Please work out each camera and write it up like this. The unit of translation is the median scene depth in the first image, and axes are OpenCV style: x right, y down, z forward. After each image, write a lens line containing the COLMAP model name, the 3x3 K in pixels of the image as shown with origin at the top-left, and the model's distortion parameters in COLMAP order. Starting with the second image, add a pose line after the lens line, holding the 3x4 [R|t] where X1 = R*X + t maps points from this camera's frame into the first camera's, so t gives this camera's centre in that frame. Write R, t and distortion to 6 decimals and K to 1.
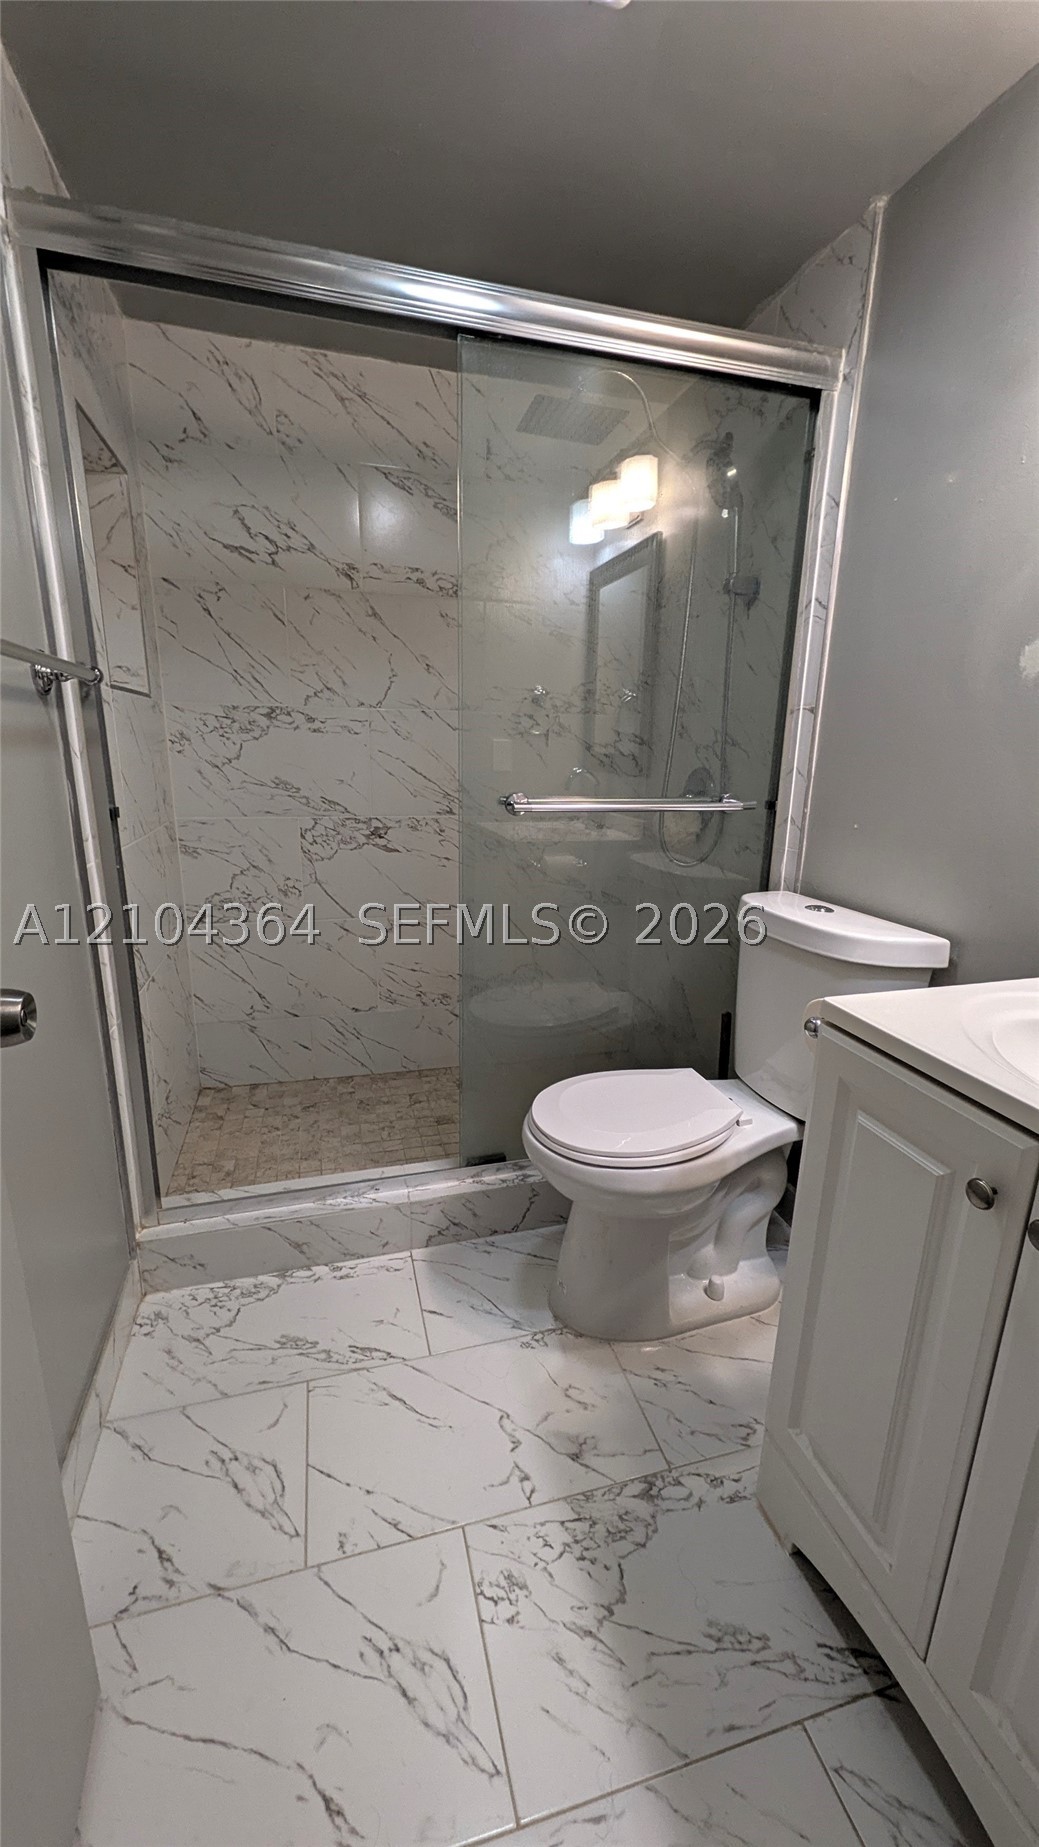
lens RADIAL K [[722.2, 0, 515.4], [0, 722.2, 940.2], [0, 0, 1]] dist [0.007895, -0.000998]
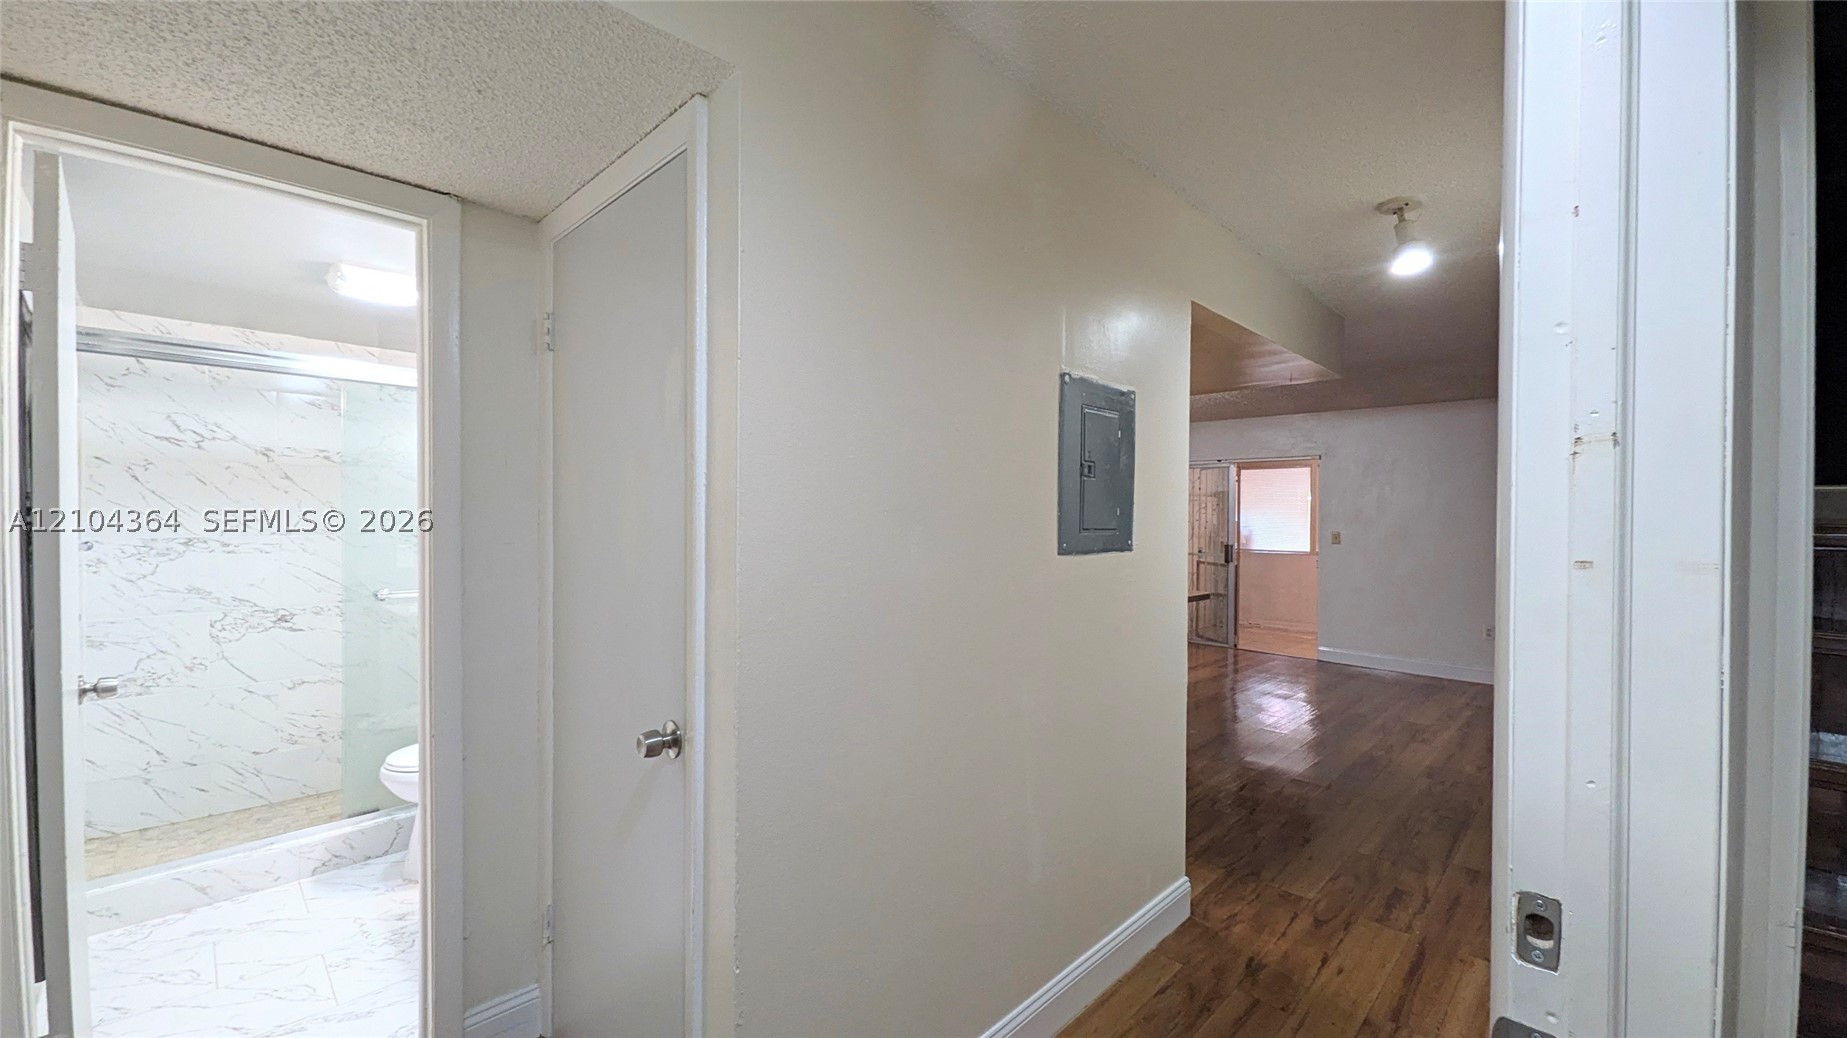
lens RADIAL K [[722.2, 0, 929.1], [0, 722.2, 522.1], [0, 0, 1]] dist [0.007895, -0.000998]
pose [[0.859684, -0.019503, 0.510453, 0.188393], [0.145491, 0.967232, -0.208075, 0.160567], [-0.489668, 0.253145, 0.834351, -0.927844]]
